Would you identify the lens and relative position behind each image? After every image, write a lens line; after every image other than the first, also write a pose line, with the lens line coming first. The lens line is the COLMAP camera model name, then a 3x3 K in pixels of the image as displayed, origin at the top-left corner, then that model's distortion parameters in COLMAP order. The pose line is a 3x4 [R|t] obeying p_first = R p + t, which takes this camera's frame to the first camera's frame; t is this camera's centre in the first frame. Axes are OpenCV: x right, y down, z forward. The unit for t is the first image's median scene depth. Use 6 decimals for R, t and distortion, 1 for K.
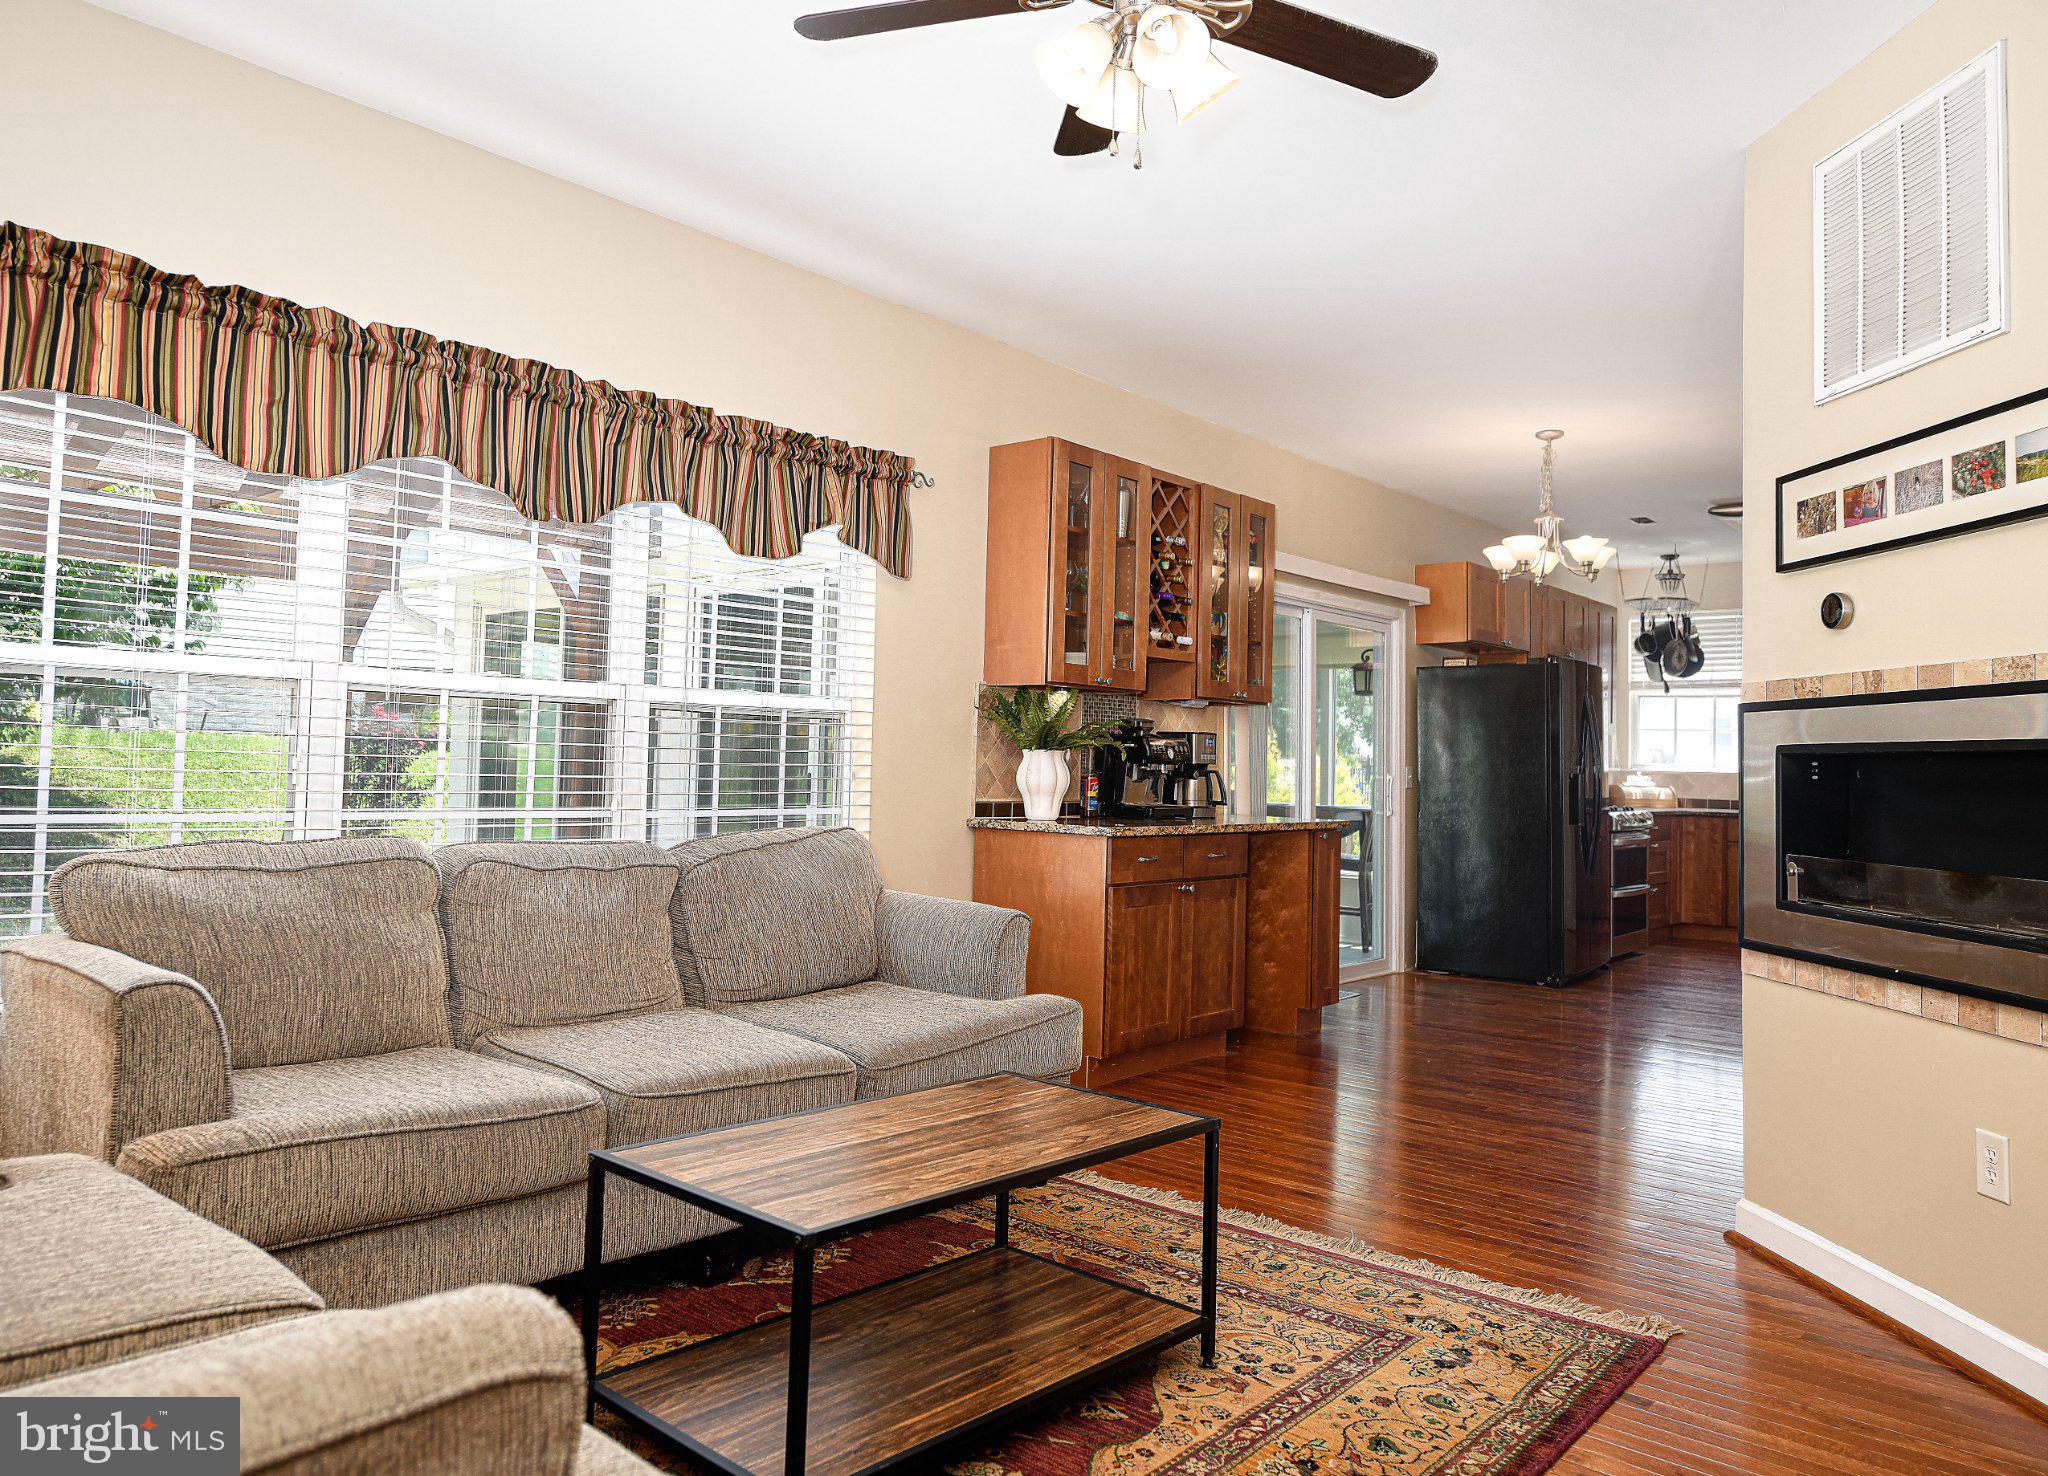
lens RADIAL K [[1410.7, 0, 973.5], [0, 1410.7, 701.9], [0, 0, 1]] dist [0.005977, 0.002587]
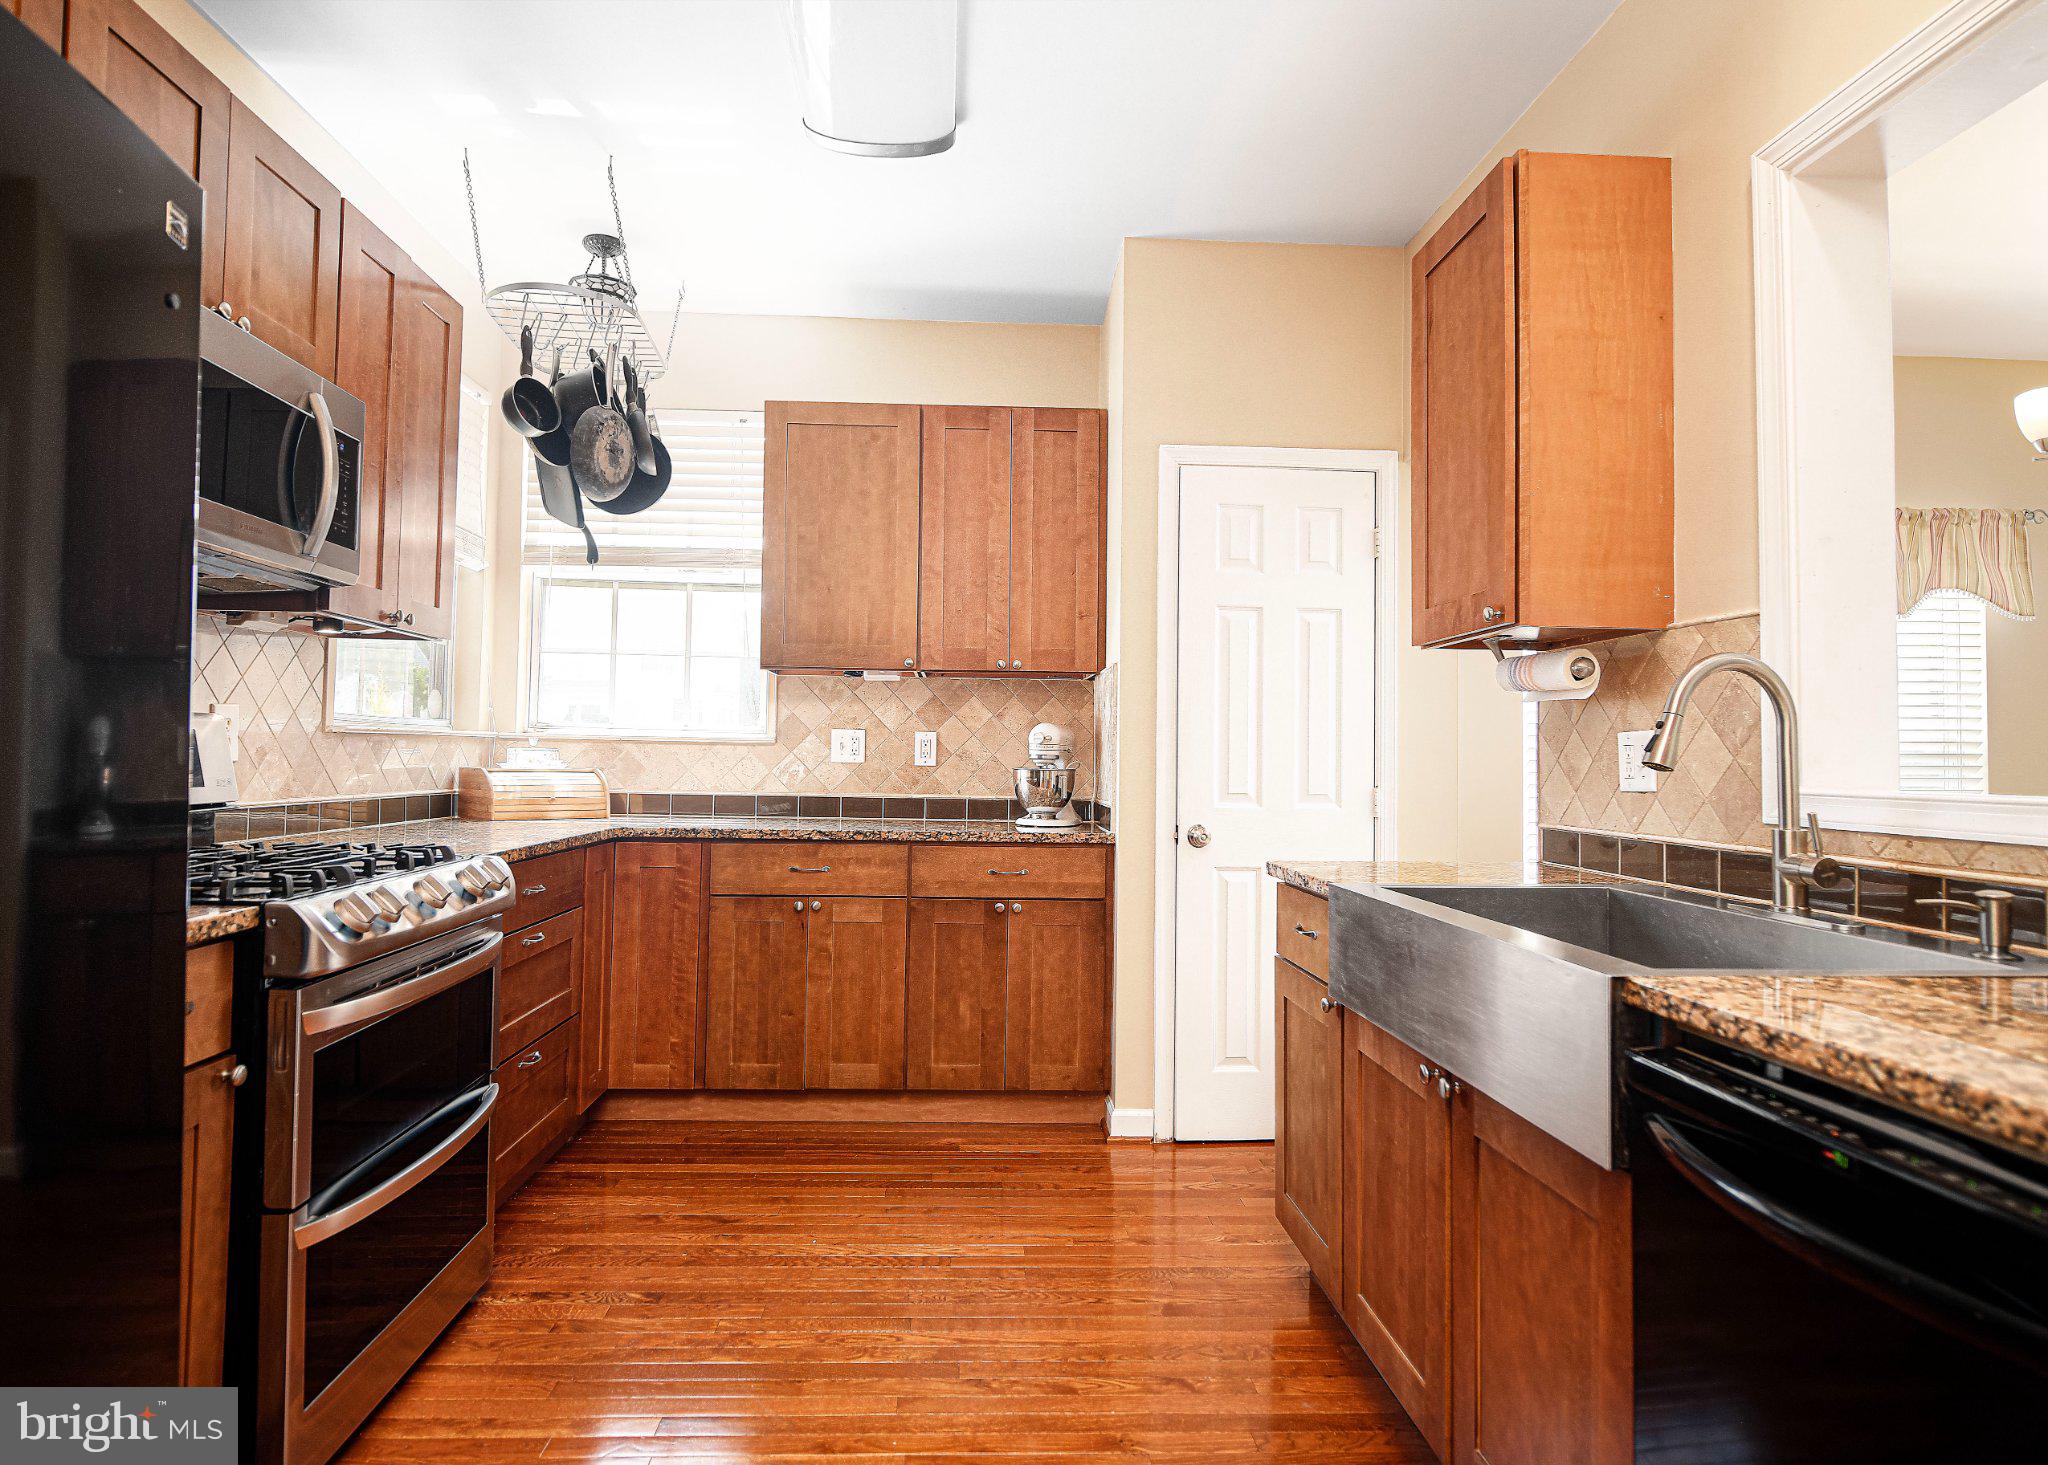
lens RADIAL K [[1112.2, 0, 1024.0], [0, 1112.2, 732.5], [0, 0, 1]] dist [-0.002922, -0.000425]
pose [[0.710221, 0.004075, 0.703967, 1.068509], [-0.030070, 0.999246, 0.024553, 0.110424], [-0.703336, -0.038606, 0.709808, 2.048031]]
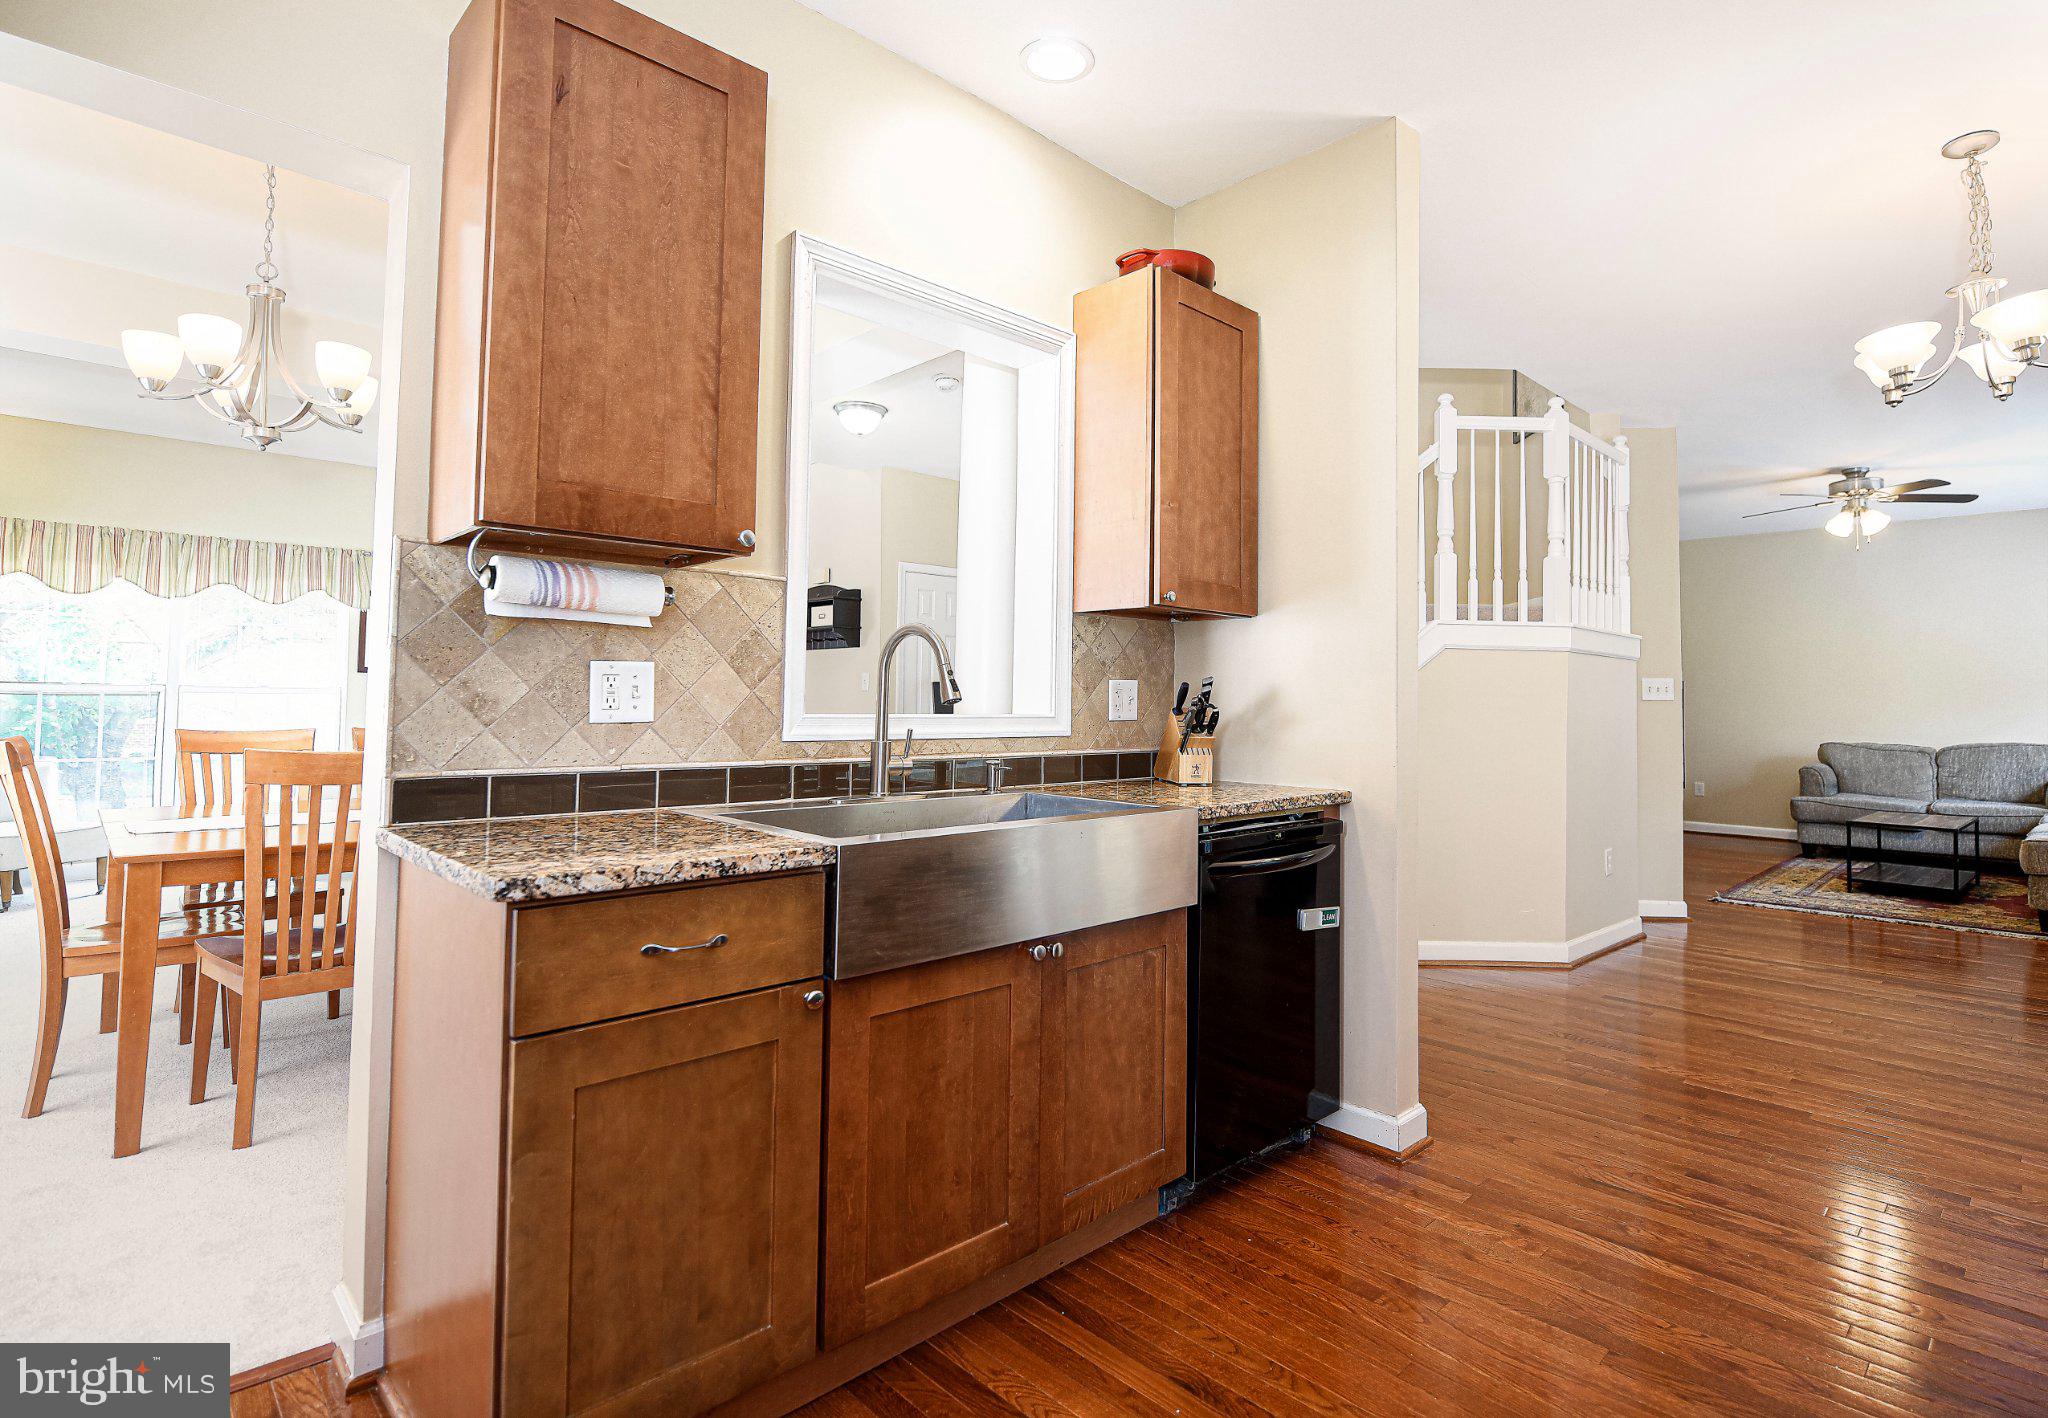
lens RADIAL K [[1045.3, 0, 1060.6], [0, 1045.3, 656.5], [0, 0, 1]] dist [-0.004356, -0.001213]
pose [[-0.997331, -0.033235, 0.065012, 1.529387], [-0.039091, 0.995084, -0.090993, 0.161689], [-0.061668, -0.093291, -0.993727, 2.914232]]
